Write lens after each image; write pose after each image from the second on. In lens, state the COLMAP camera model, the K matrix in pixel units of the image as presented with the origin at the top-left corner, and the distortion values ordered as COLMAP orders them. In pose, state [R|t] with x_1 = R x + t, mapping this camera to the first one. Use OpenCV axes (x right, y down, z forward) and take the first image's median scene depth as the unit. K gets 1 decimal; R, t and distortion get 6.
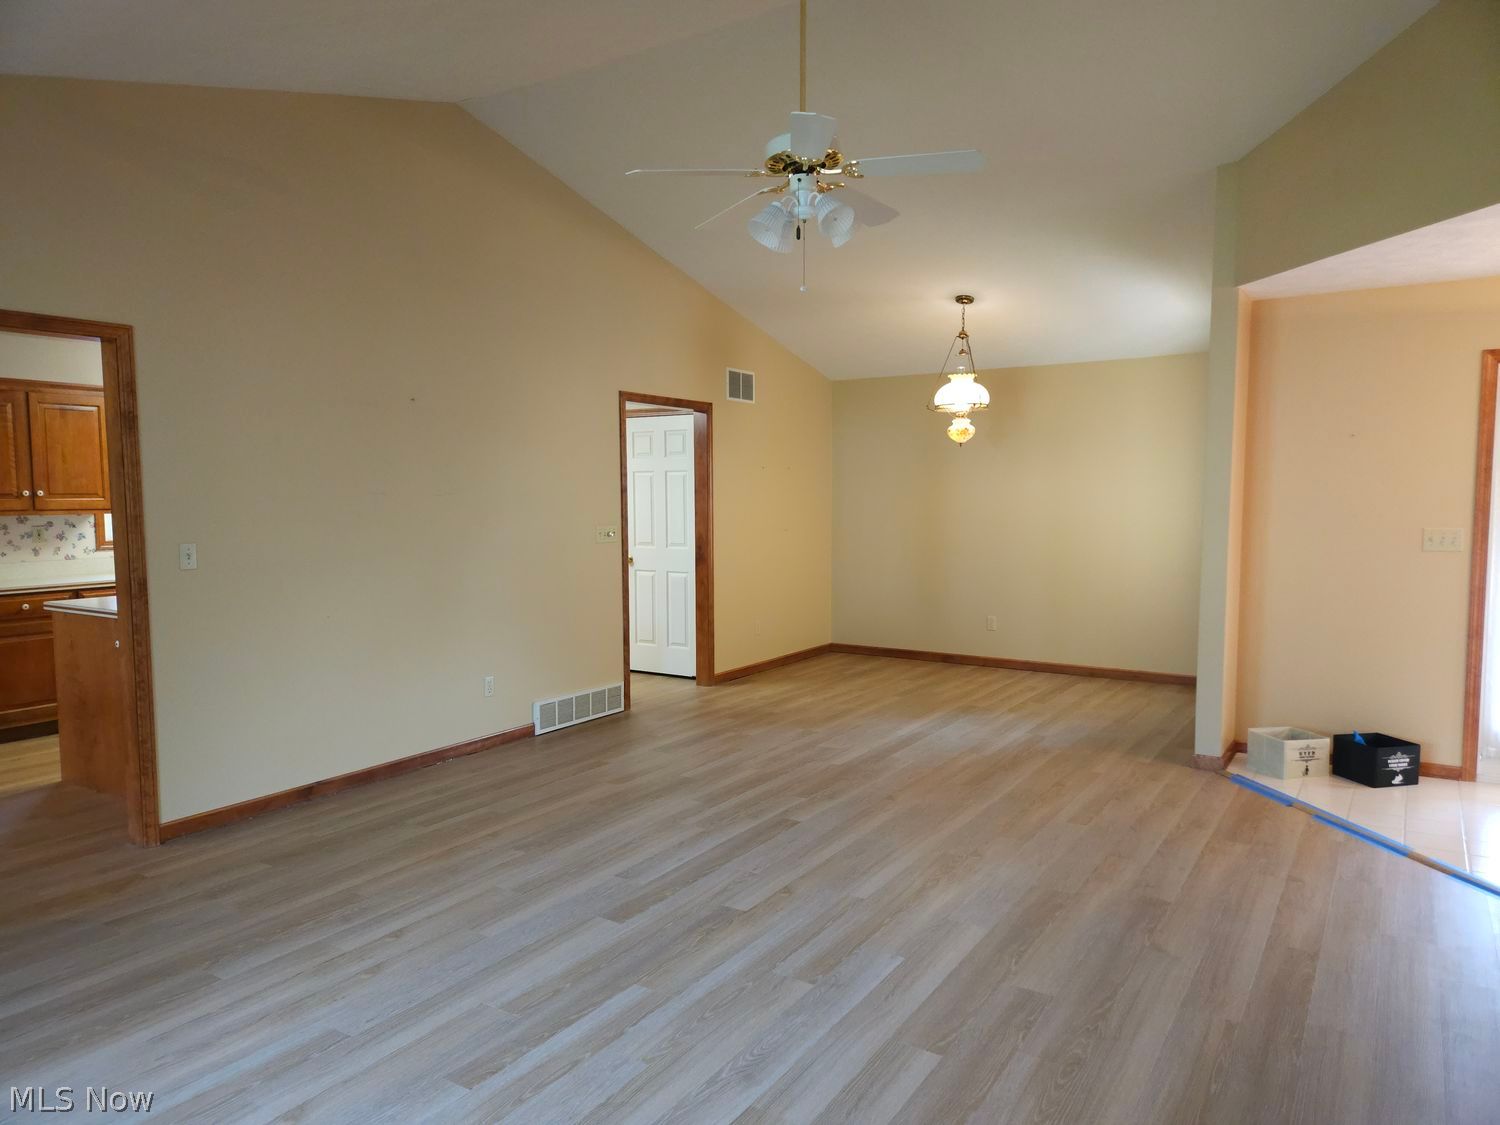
lens RADIAL K [[1001.2, 0, 758.4], [0, 1001.2, 551.1], [0, 0, 1]] dist [0.067874, -0.053438]
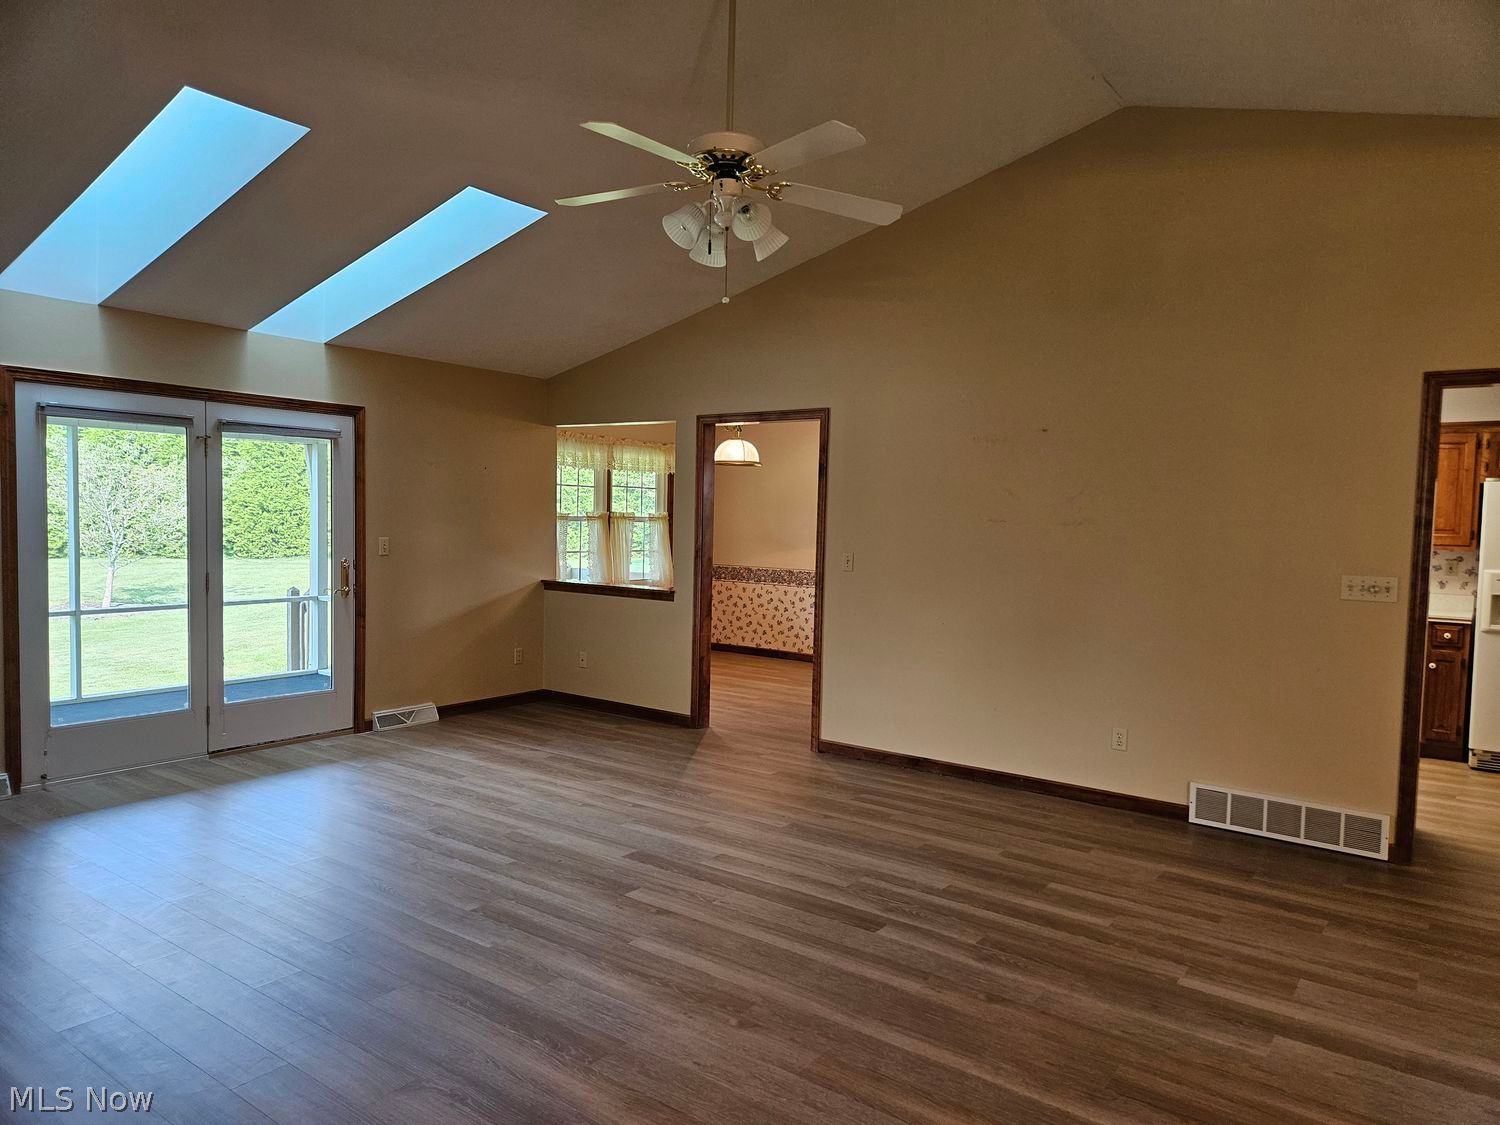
lens RADIAL K [[1001.2, 0, 754.1], [0, 1001.2, 562.8], [0, 0, 1]] dist [0.067874, -0.053438]
pose [[-0.065887, 0.050939, -0.996526, 0.840702], [-0.078136, 0.995366, 0.056046, -0.061147], [0.994763, 0.081558, -0.061602, 0.939145]]
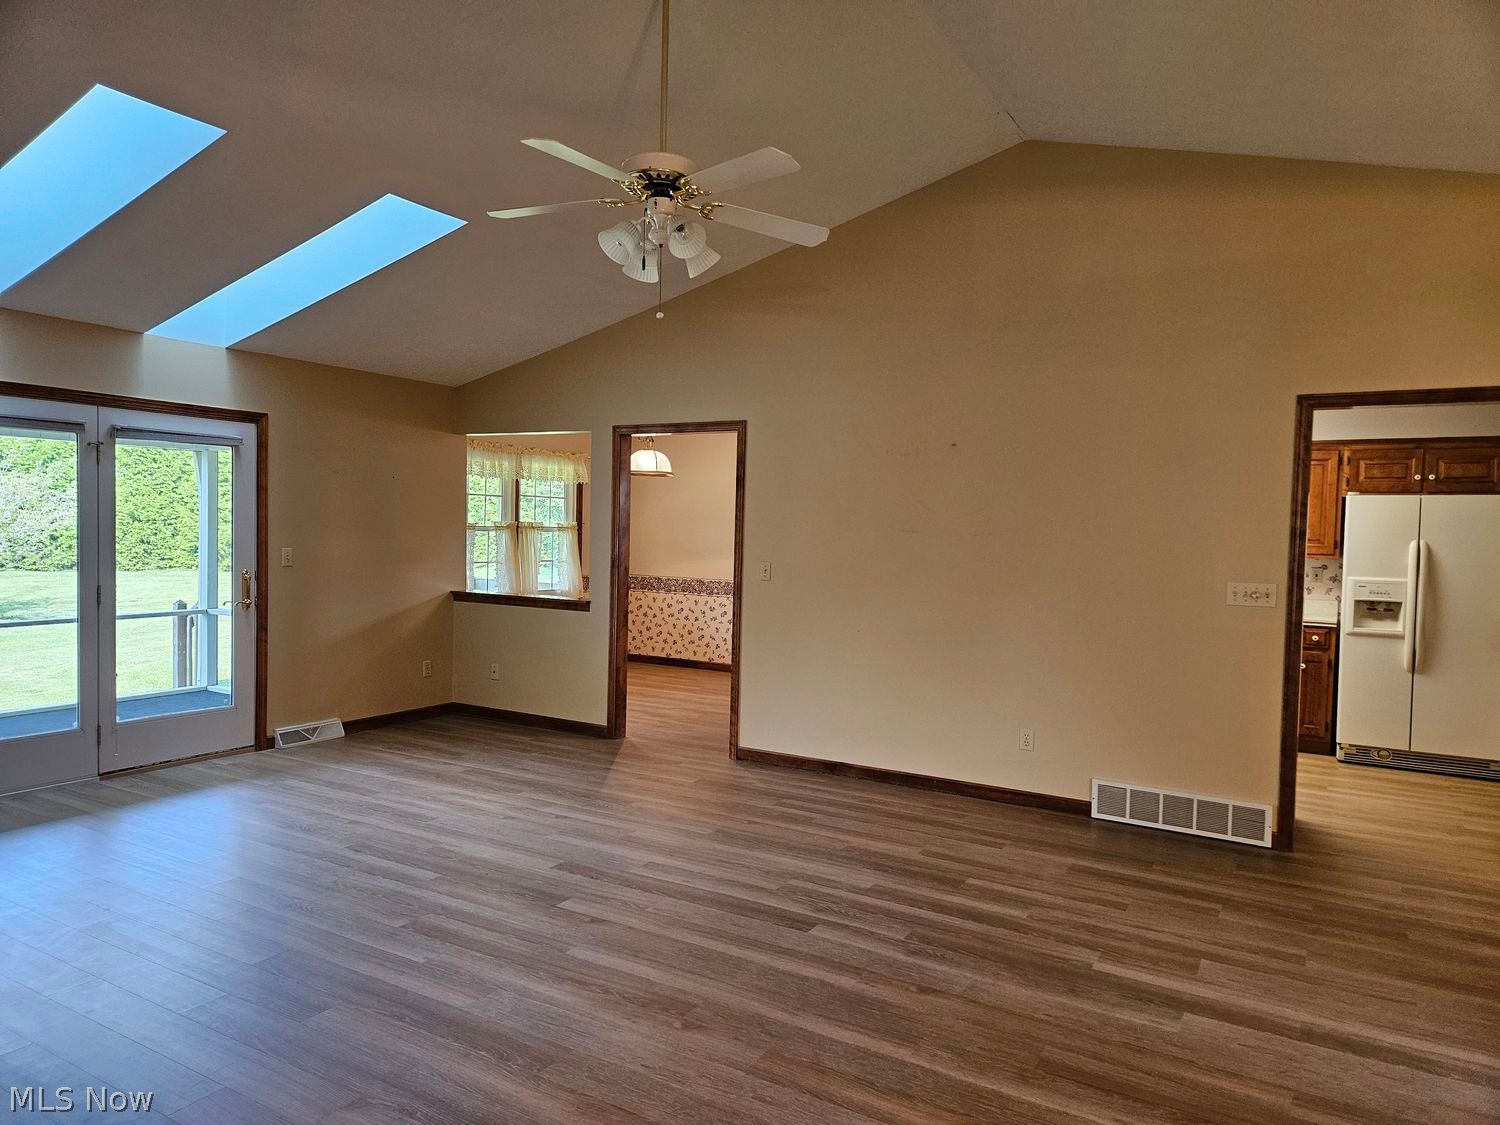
lens RADIAL K [[1001.2, 0, 749.6], [0, 1001.2, 556.3], [0, 0, 1]] dist [0.067874, -0.053438]
pose [[0.032462, 0.034526, -0.998876, 0.860135], [-0.079787, 0.996303, 0.031844, -0.059133], [0.996283, 0.078663, 0.035097, 0.909096]]
